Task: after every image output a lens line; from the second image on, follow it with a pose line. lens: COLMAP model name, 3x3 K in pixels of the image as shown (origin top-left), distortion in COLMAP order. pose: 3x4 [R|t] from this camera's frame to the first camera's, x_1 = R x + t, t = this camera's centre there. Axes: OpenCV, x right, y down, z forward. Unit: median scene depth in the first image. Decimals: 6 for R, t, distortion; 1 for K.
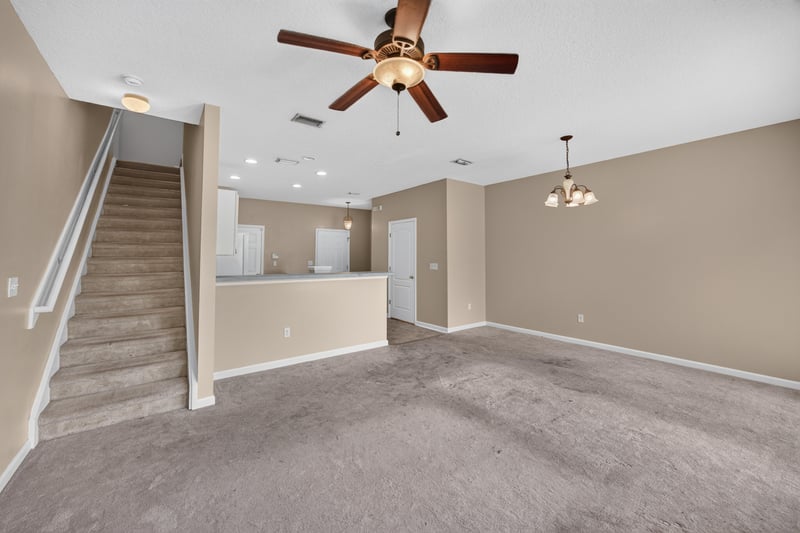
lens RADIAL K [[314.4, 0, 398.2], [0, 314.4, 253.6], [0, 0, 1]] dist [-0.001497, -0.000025]
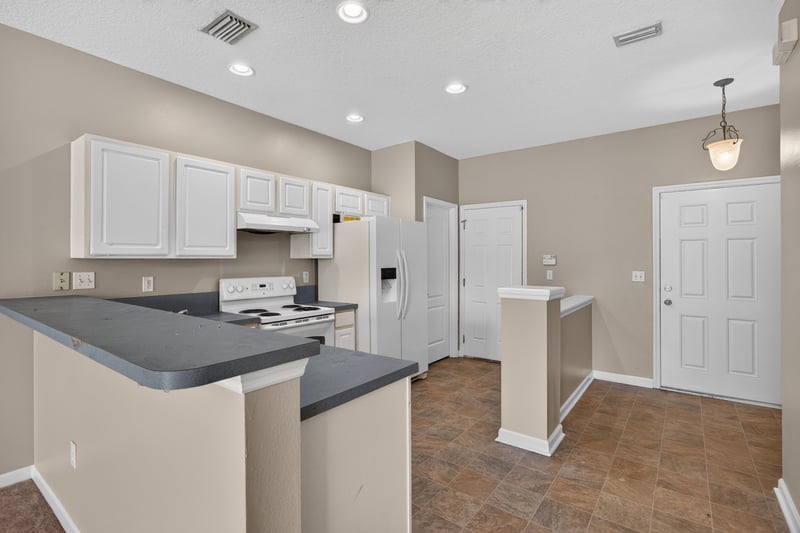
lens RADIAL K [[383.7, 0, 397.2], [0, 383.7, 258.0], [0, 0, 1]] dist [-0.001802, -0.000076]
pose [[0.261324, -0.002526, -0.965248, 0.279364], [0.004883, 0.999987, -0.001295, 0.013605], [0.965239, -0.004374, 0.261333, 1.476133]]
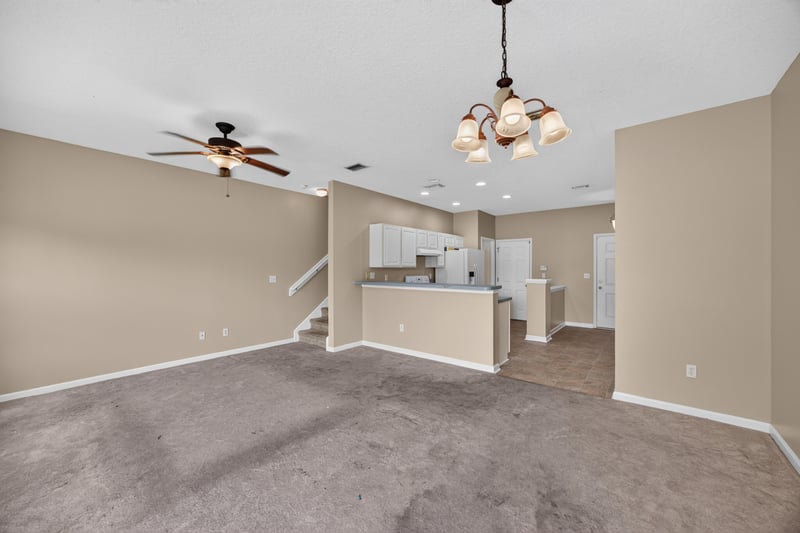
lens RADIAL K [[315.2, 0, 404.5], [0, 315.2, 267.2], [0, 0, 1]] dist [-0.001062, 0.000005]
pose [[0.245840, -0.001957, -0.969309, 1.051548], [0.003916, 0.999992, -0.001026, 0.012165], [0.969303, -0.003544, 0.245845, 0.830024]]
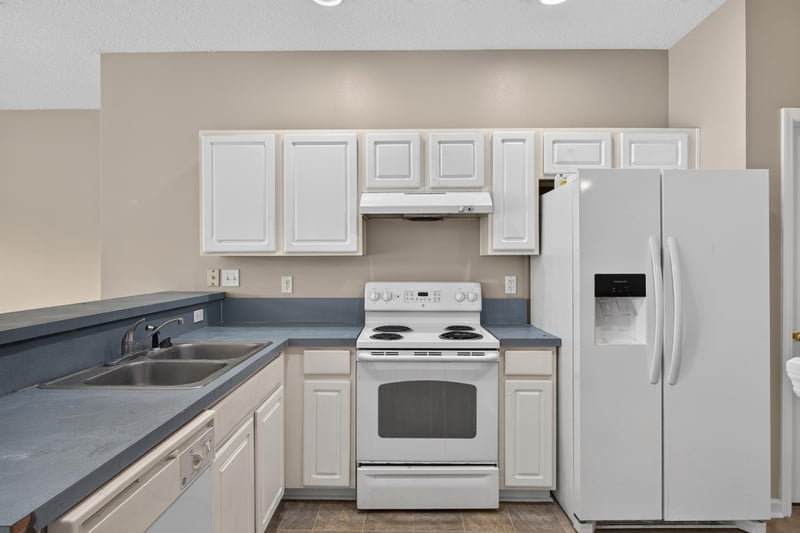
lens RADIAL K [[485.2, 0, 401.1], [0, 485.2, 253.7], [0, 0, 1]] dist [-0.001389, 0.000286]
pose [[-0.614407, 0.000932, -0.788989, -0.064229], [0.006062, 0.999975, -0.003540, 0.011711], [0.788966, -0.006957, -0.614397, 1.927489]]
